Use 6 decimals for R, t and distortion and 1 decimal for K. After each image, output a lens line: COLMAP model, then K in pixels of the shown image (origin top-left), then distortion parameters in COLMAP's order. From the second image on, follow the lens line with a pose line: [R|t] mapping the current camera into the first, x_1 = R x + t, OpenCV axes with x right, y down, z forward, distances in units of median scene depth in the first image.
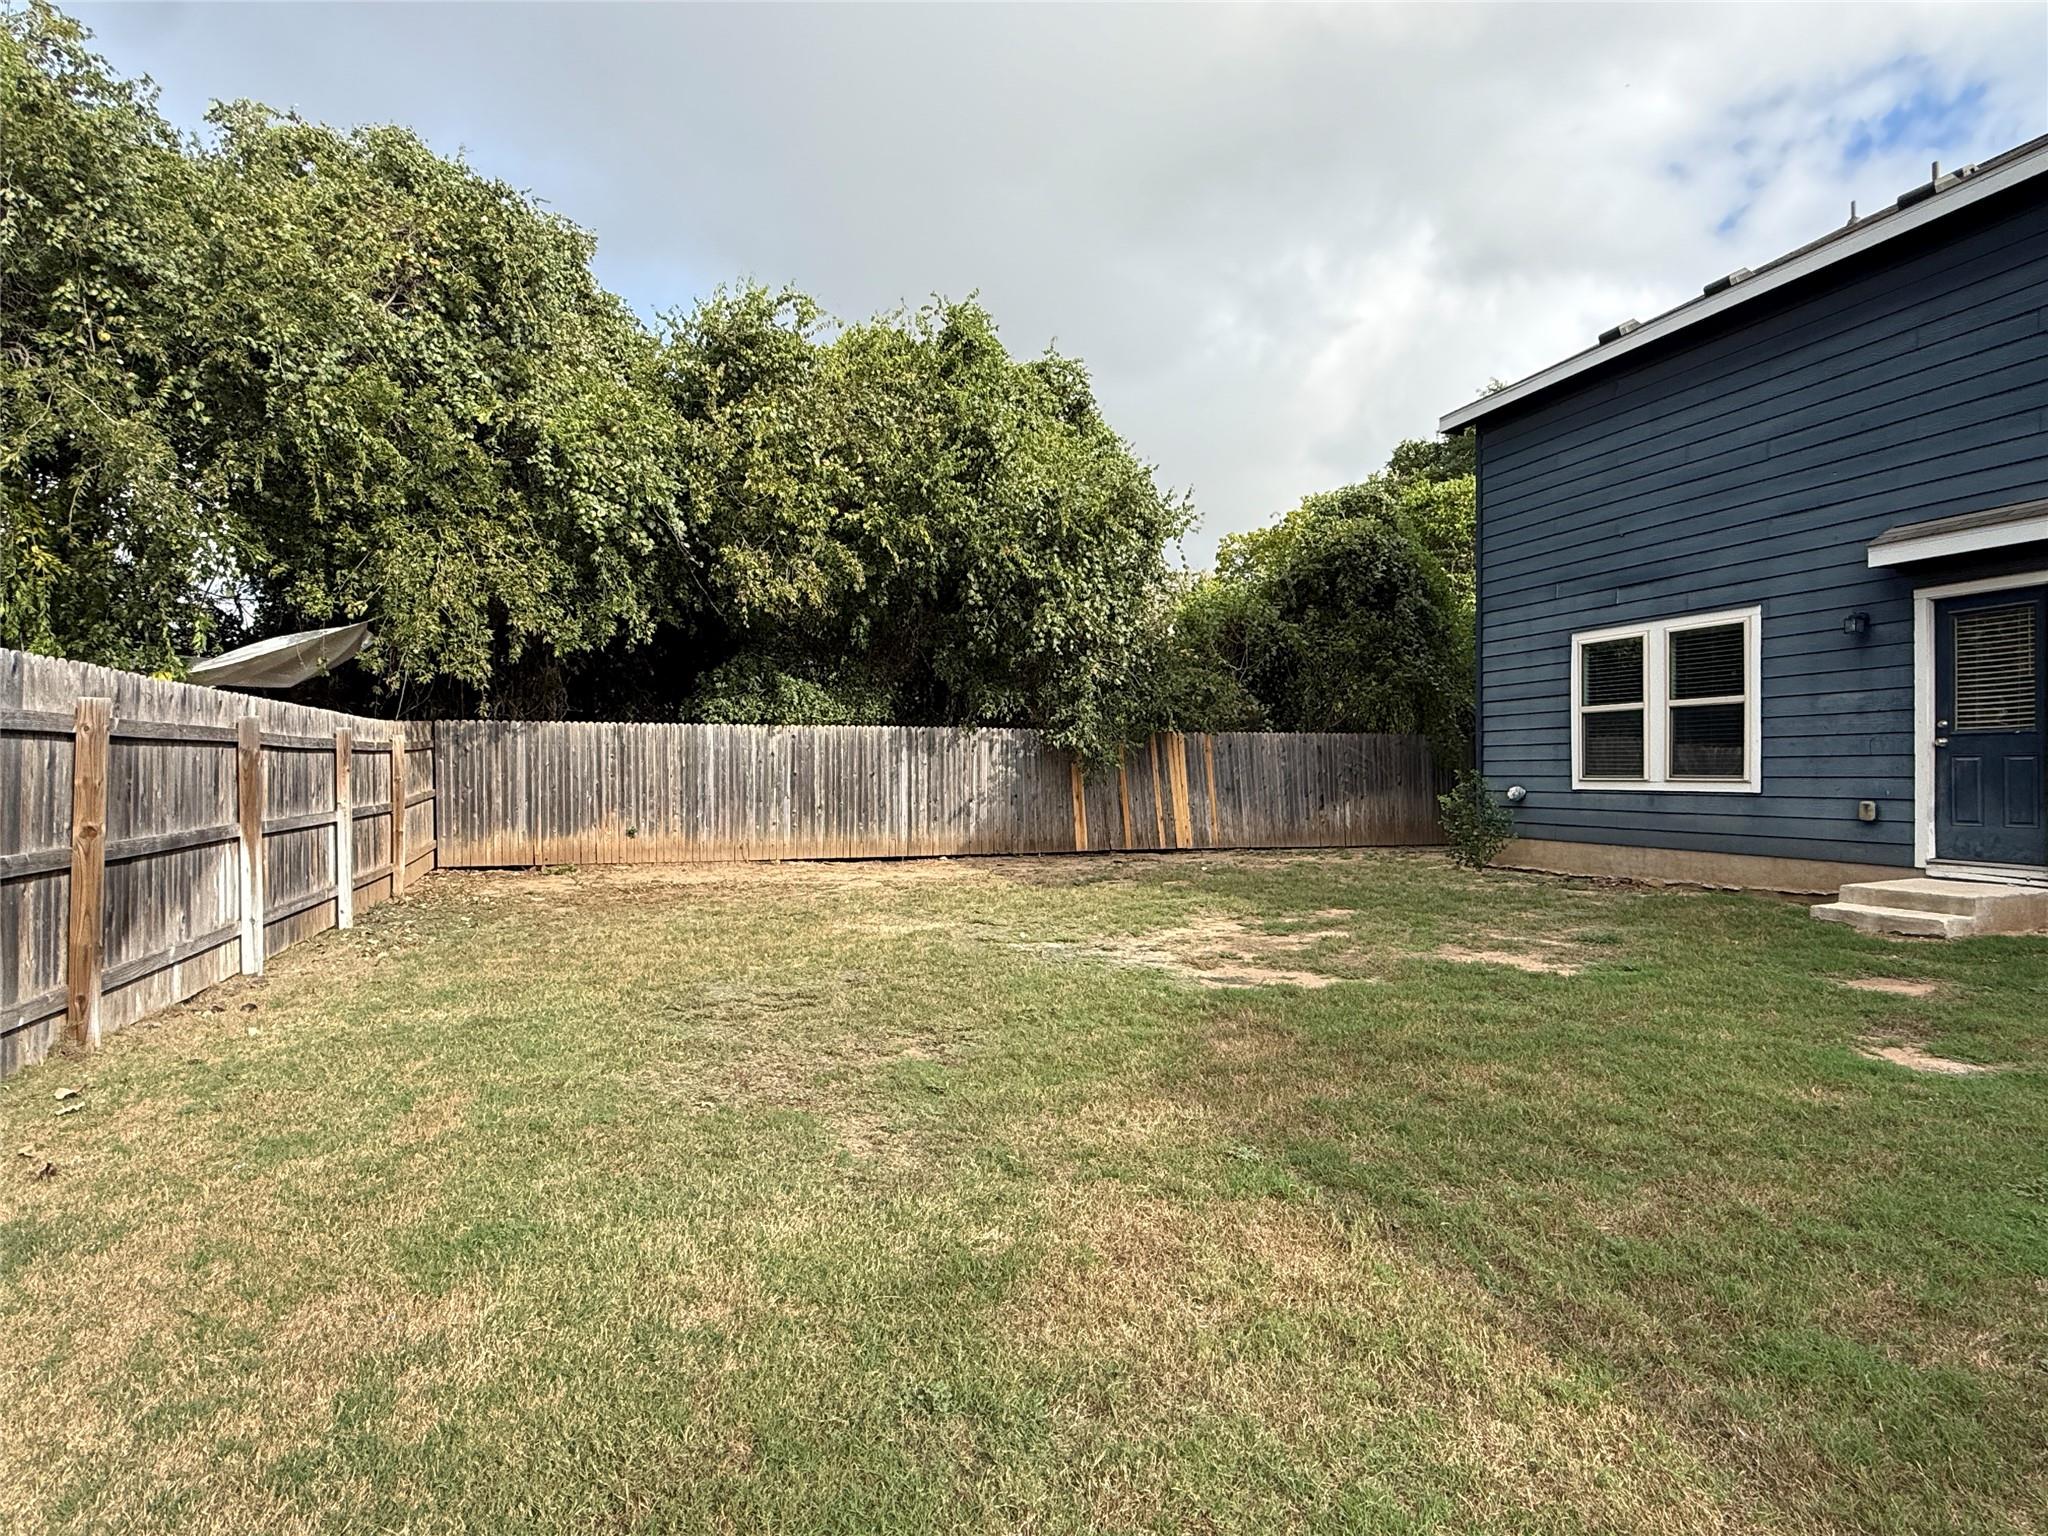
lens RADIAL K [[1105.0, 0, 1023.5], [0, 1105.0, 770.0], [0, 0, 1]] dist [0.000450, -0.000928]
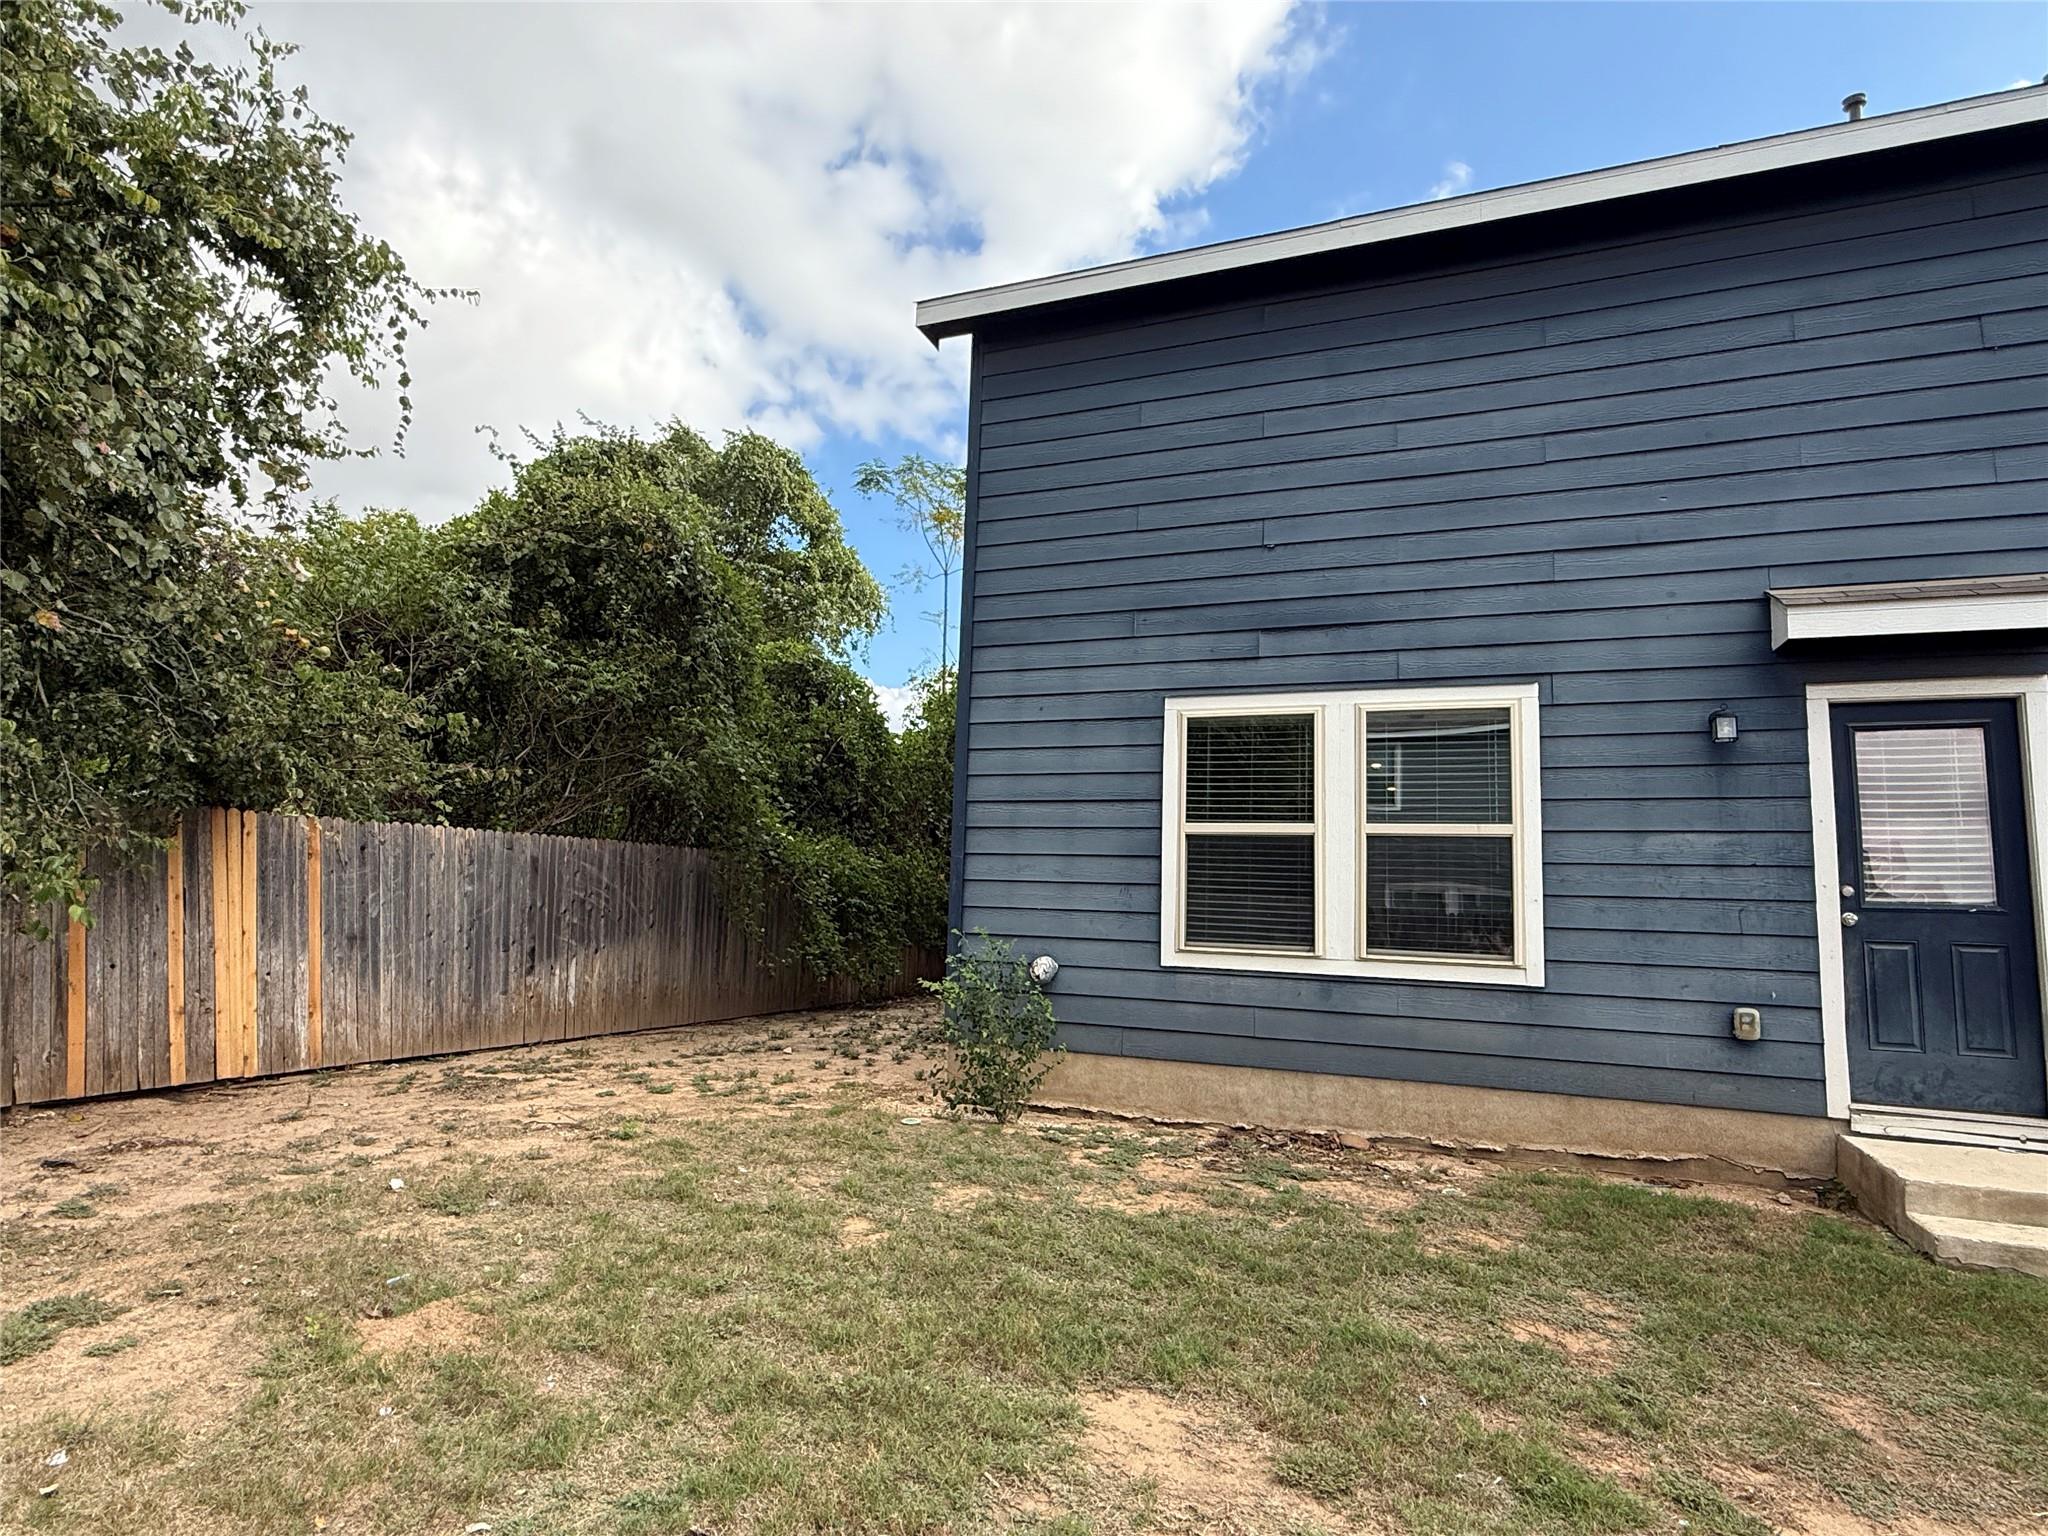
lens RADIAL K [[1105.0, 0, 1030.1], [0, 1105.0, 771.6], [0, 0, 1]] dist [0.000450, -0.000928]
pose [[0.648742, 0.112992, 0.752573, 0.011040], [-0.036188, 0.992378, -0.117801, -0.013436], [-0.760147, 0.049189, 0.647886, 0.728841]]
